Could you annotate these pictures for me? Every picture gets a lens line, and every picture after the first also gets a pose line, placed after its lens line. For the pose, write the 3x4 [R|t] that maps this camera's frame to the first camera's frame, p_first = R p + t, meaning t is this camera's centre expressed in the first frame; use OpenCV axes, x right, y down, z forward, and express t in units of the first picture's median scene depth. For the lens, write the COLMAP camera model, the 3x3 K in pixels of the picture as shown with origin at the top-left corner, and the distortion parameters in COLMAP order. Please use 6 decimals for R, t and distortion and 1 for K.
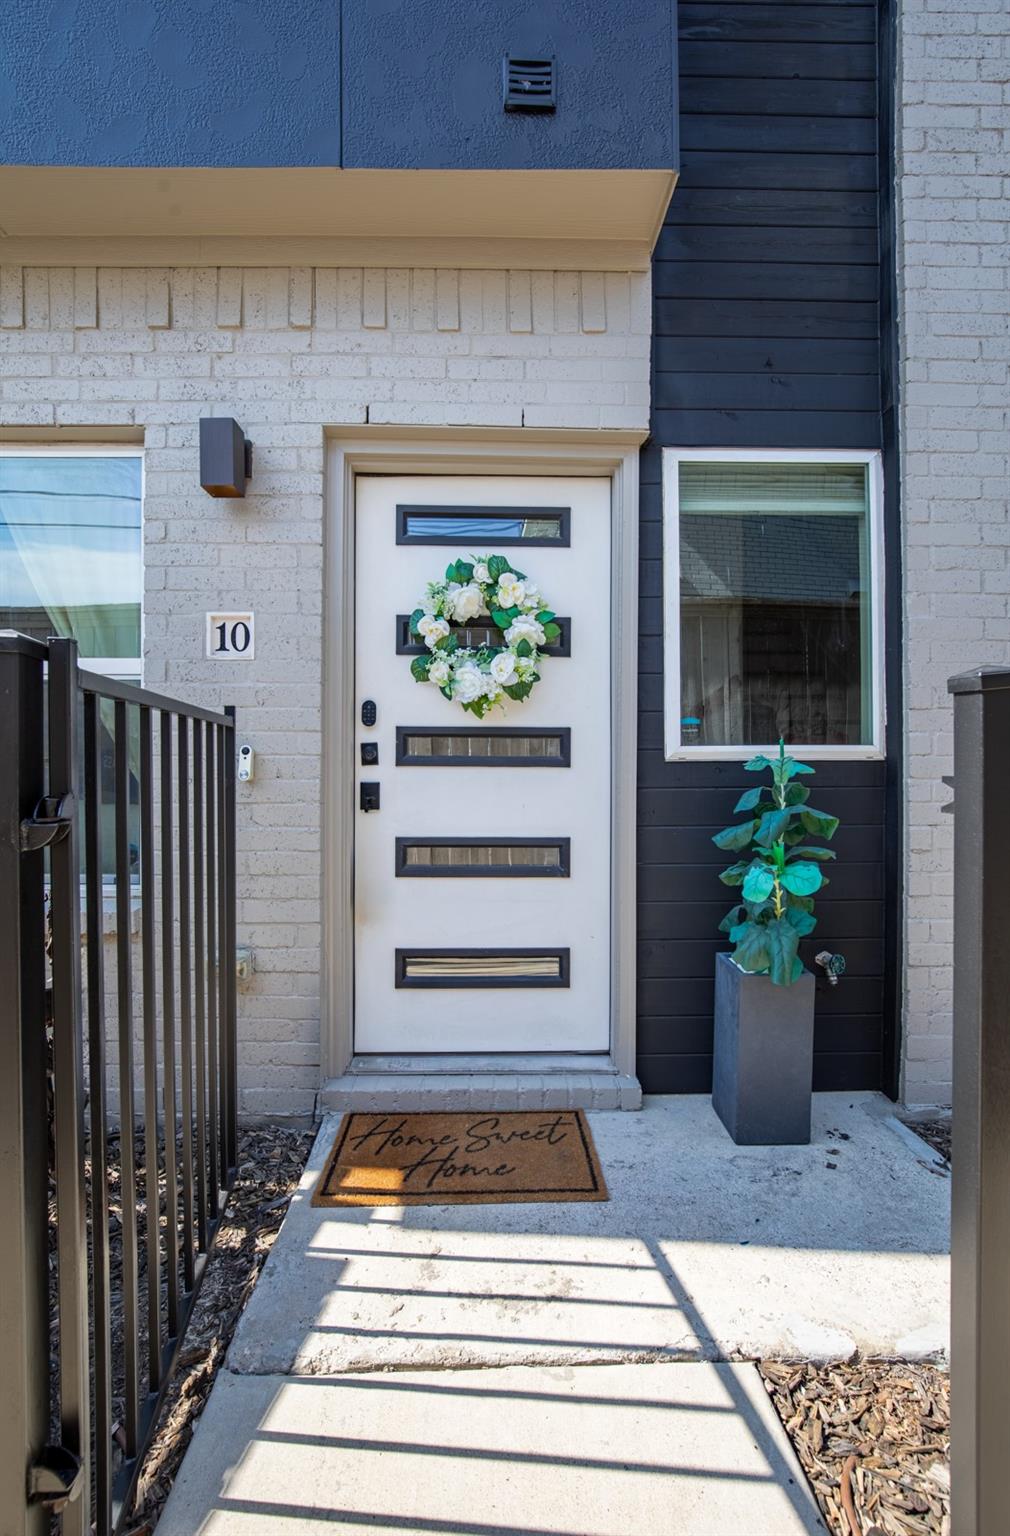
lens RADIAL K [[695.0, 0, 499.4], [0, 695.0, 767.8], [0, 0, 1]] dist [-0.026110, 0.000466]
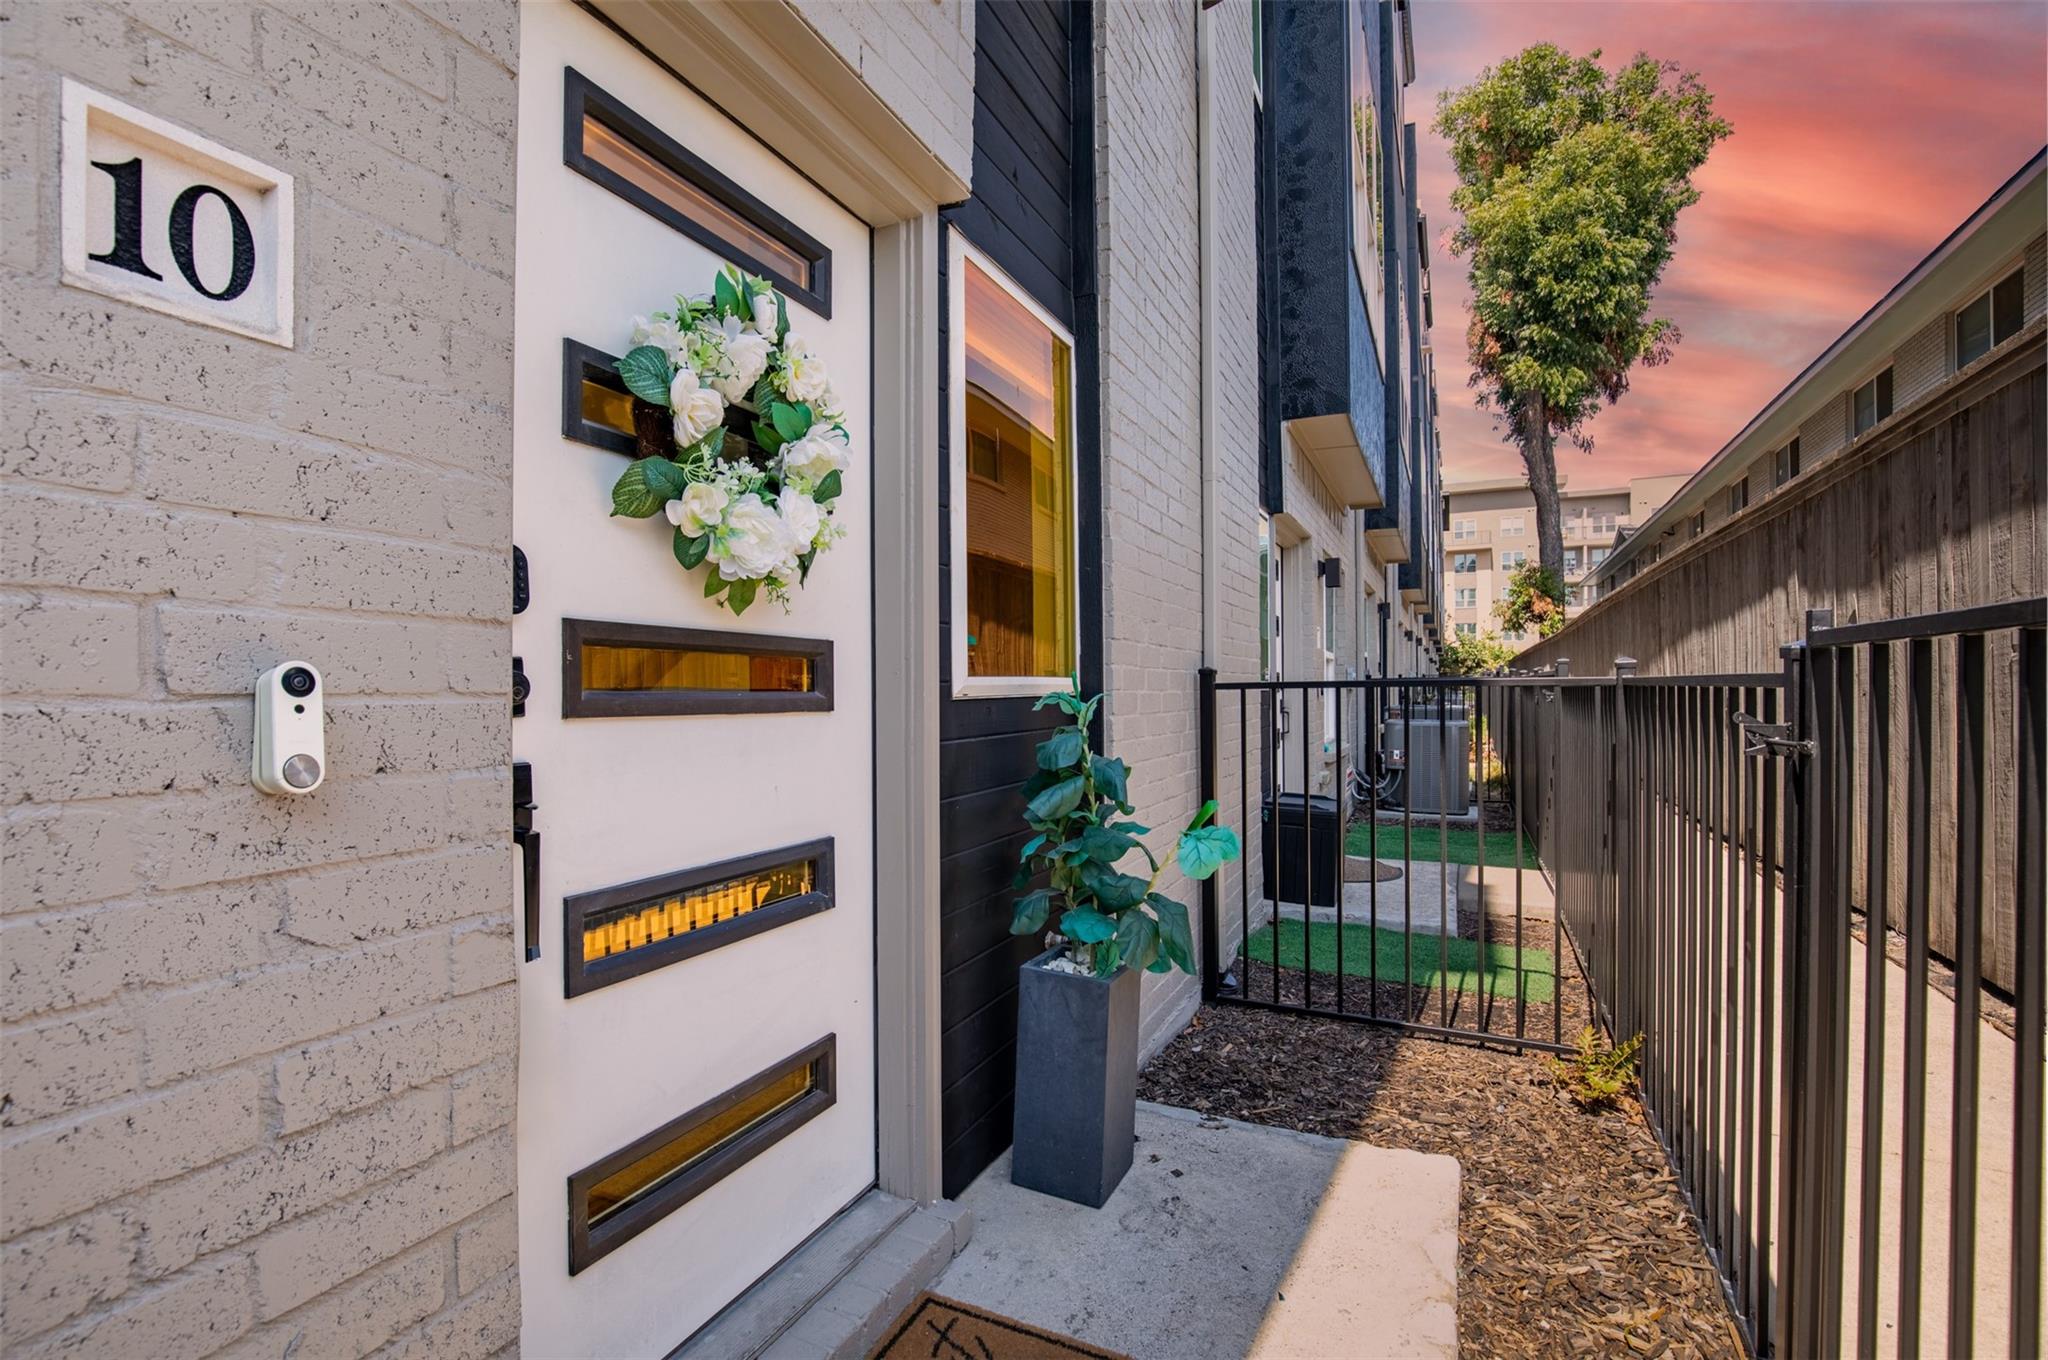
lens RADIAL K [[926.6, 0, 1016.8], [0, 926.6, 688.8], [0, 0, 1]] dist [-0.026110, 0.000466]
pose [[0.441139, -0.001442, 0.897438, -0.524794], [0.001674, 0.999998, 0.000784, -0.020367], [-0.897437, 0.001157, 0.441140, 0.556852]]
